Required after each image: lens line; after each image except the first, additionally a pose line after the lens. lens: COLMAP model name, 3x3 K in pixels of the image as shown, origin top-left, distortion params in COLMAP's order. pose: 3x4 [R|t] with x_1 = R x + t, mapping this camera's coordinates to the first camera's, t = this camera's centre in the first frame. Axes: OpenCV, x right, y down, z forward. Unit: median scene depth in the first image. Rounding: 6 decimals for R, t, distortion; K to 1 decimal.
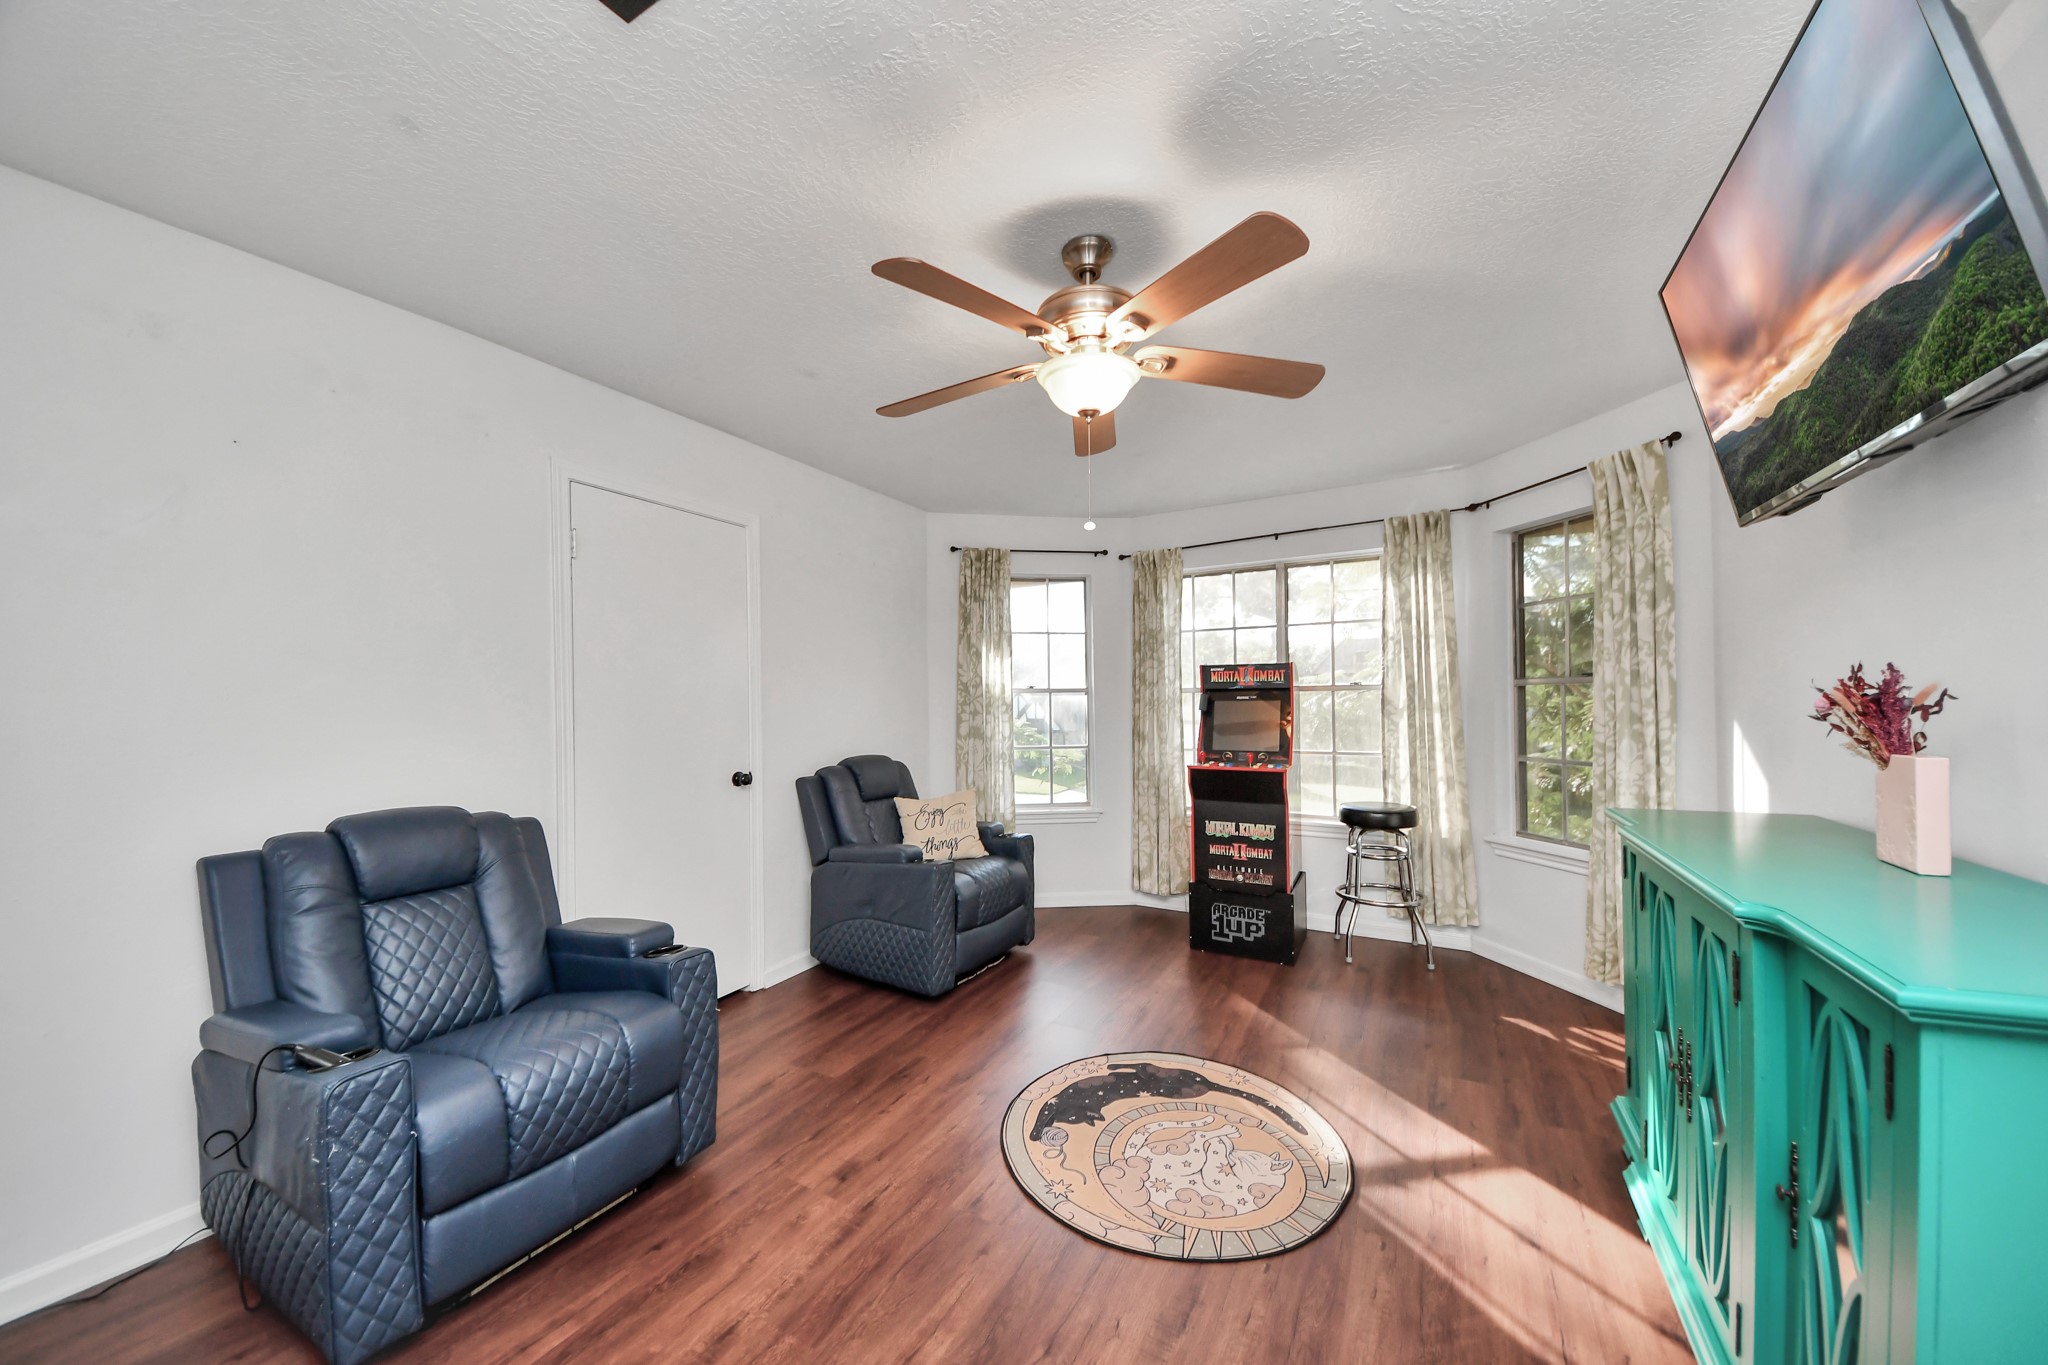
lens RADIAL K [[722.6, 0, 1022.2], [0, 722.6, 693.4], [0, 0, 1]] dist [0.048128, -0.024997]
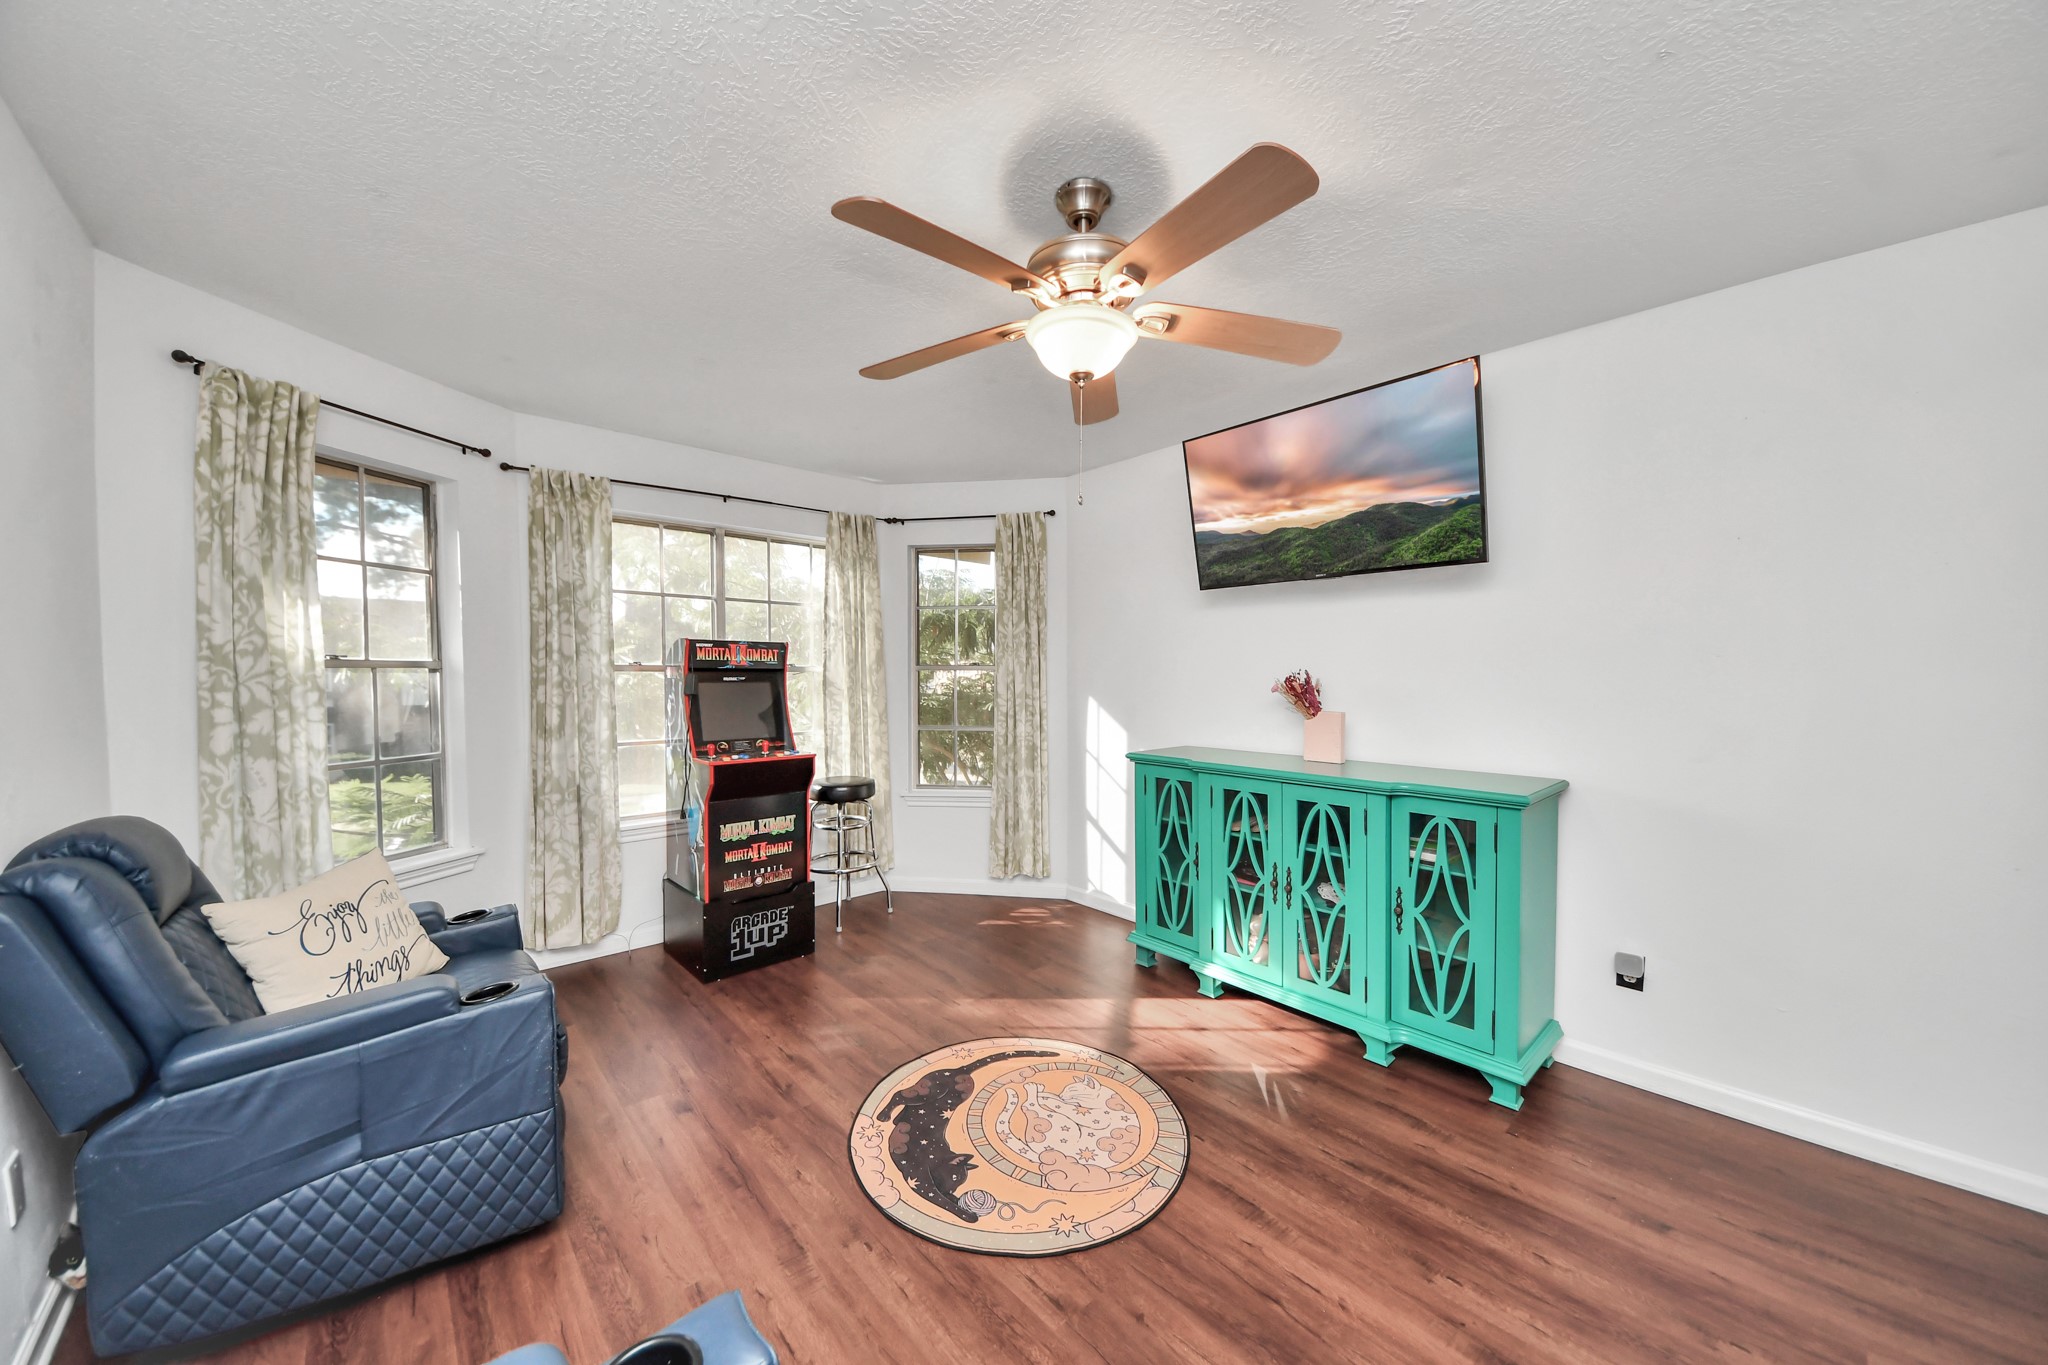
lens RADIAL K [[722.6, 0, 1022.2], [0, 722.6, 693.4], [0, 0, 1]] dist [0.048128, -0.024997]
pose [[0.347389, -0.016264, 0.937580, -0.427194], [-0.015454, 0.999614, 0.023066, -0.002503], [-0.937594, -0.022502, 0.347004, 0.393434]]
